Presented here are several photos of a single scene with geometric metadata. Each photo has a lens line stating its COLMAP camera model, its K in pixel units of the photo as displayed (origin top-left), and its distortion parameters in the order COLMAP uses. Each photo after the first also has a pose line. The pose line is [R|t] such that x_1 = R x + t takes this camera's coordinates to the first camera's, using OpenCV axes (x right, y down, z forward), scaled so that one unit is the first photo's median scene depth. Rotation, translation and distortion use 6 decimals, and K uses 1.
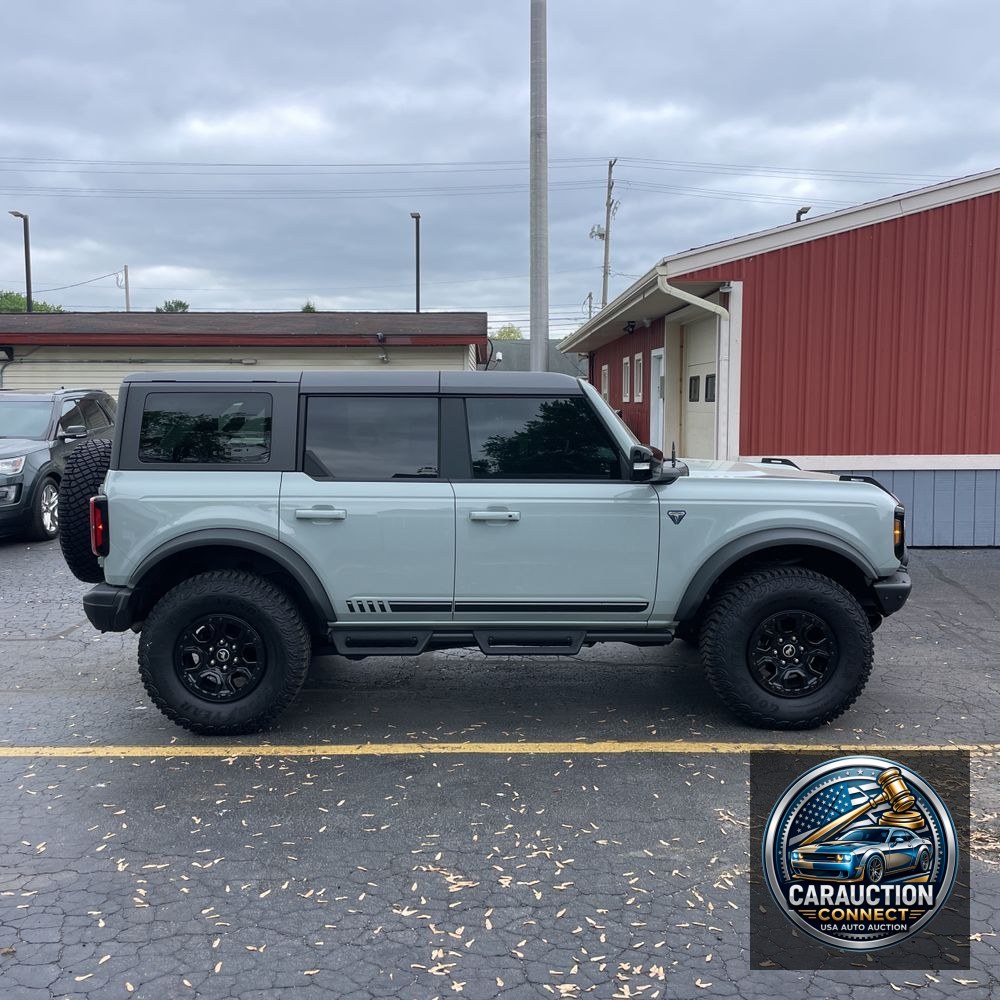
lens RADIAL K [[1017.1, 0, 490.7], [0, 1017.1, 476.8], [0, 0, 1]] dist [0.034536, 0.000000]
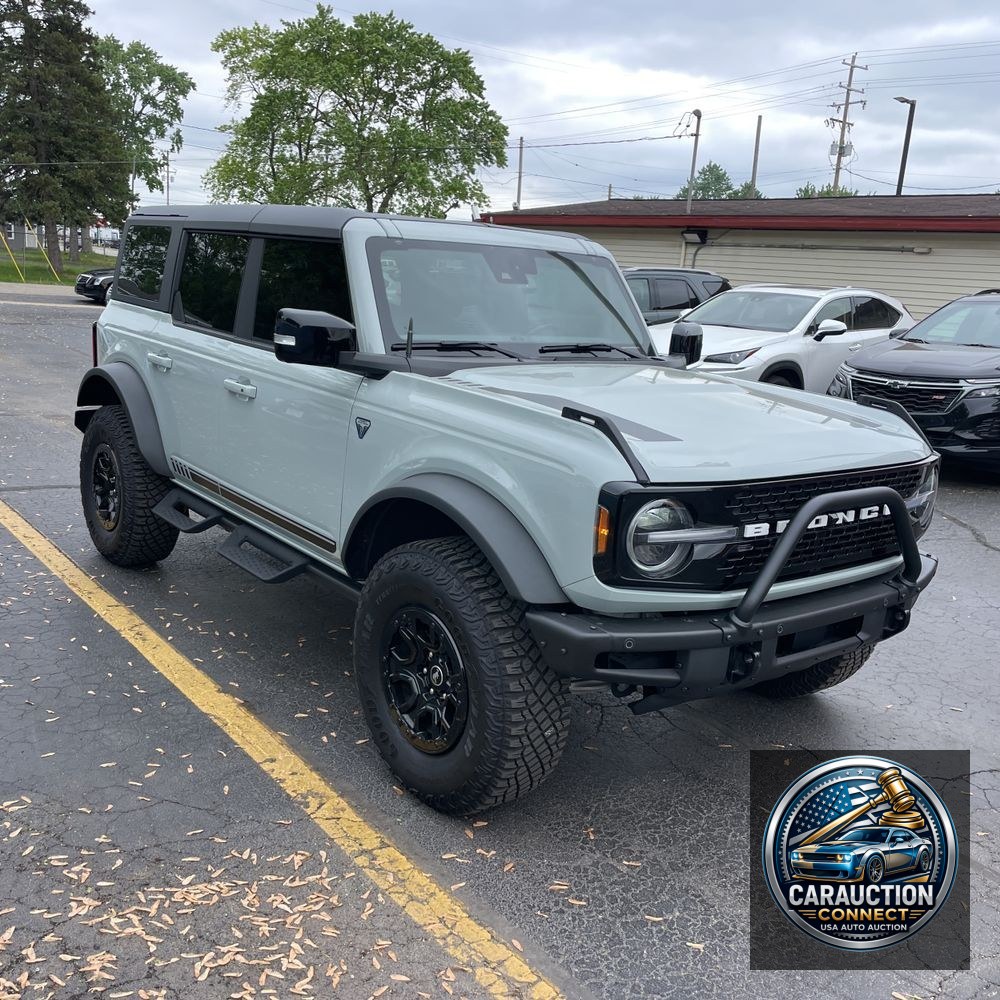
lens RADIAL K [[1017.1, 0, 484.9], [0, 1017.1, 485.3], [0, 0, 1]] dist [0.034536, 0.000000]
pose [[0.604512, 0.209303, -0.768607, 0.738727], [-0.133420, 0.977838, 0.161345, -0.041033], [0.785343, 0.005013, 0.619040, 0.640241]]
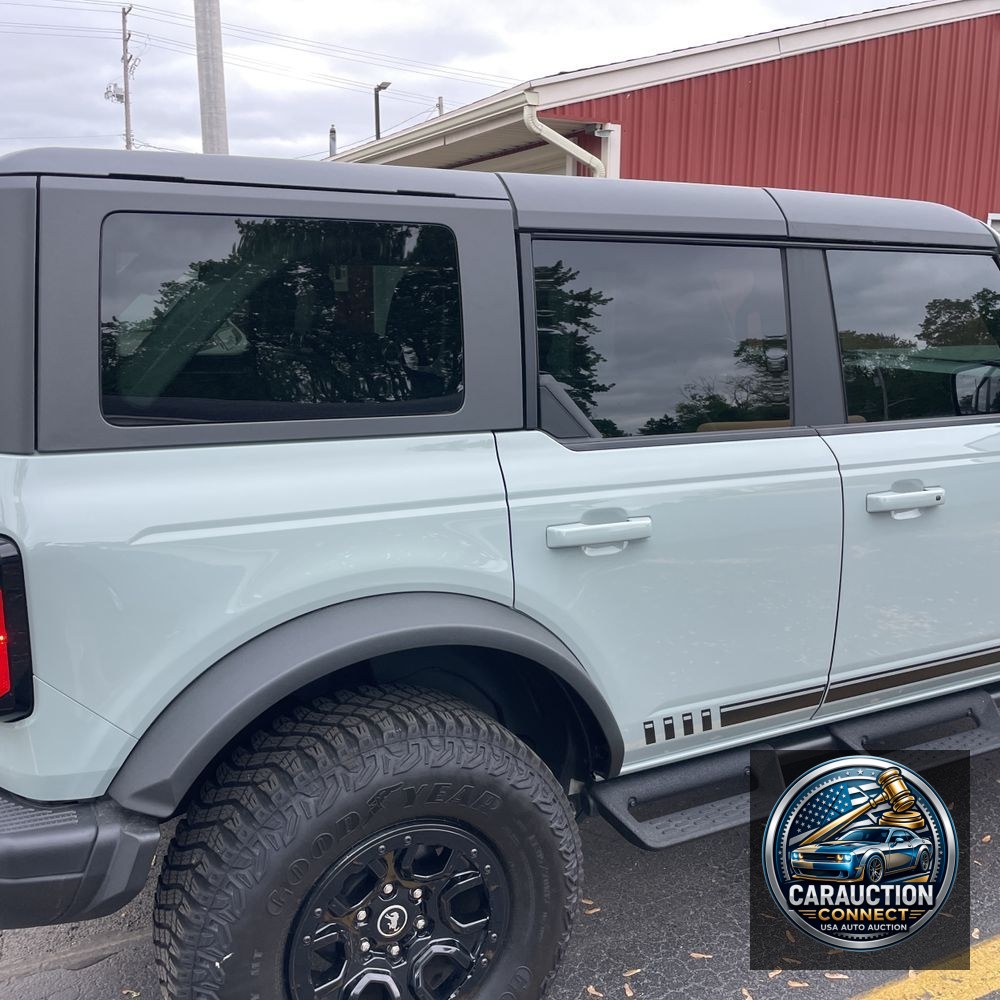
lens RADIAL K [[1017.1, 0, 497.8], [0, 1017.1, 499.8], [0, 0, 1]] dist [0.034536, 0.000000]
pose [[0.886826, -0.085126, 0.454194, -0.379820], [0.029196, 0.991244, 0.128774, -0.028959], [-0.461179, -0.100940, 0.881547, 0.646586]]
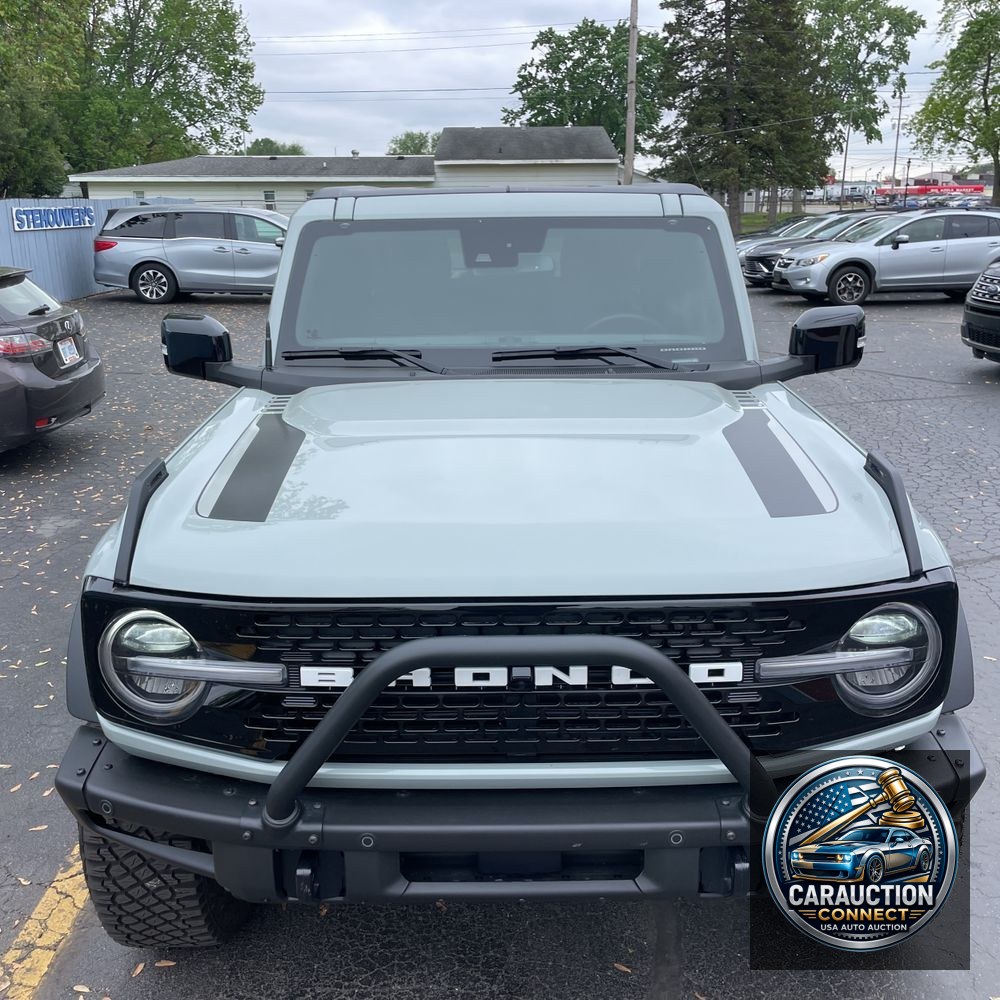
lens RADIAL K [[1017.1, 0, 507.7], [0, 1017.1, 479.5], [0, 0, 1]] dist [0.034536, 0.000000]
pose [[-0.011816, 0.266730, -0.963699, 0.724020], [-0.070307, 0.961159, 0.266890, -0.107479], [0.997455, 0.070908, 0.007396, 1.138570]]
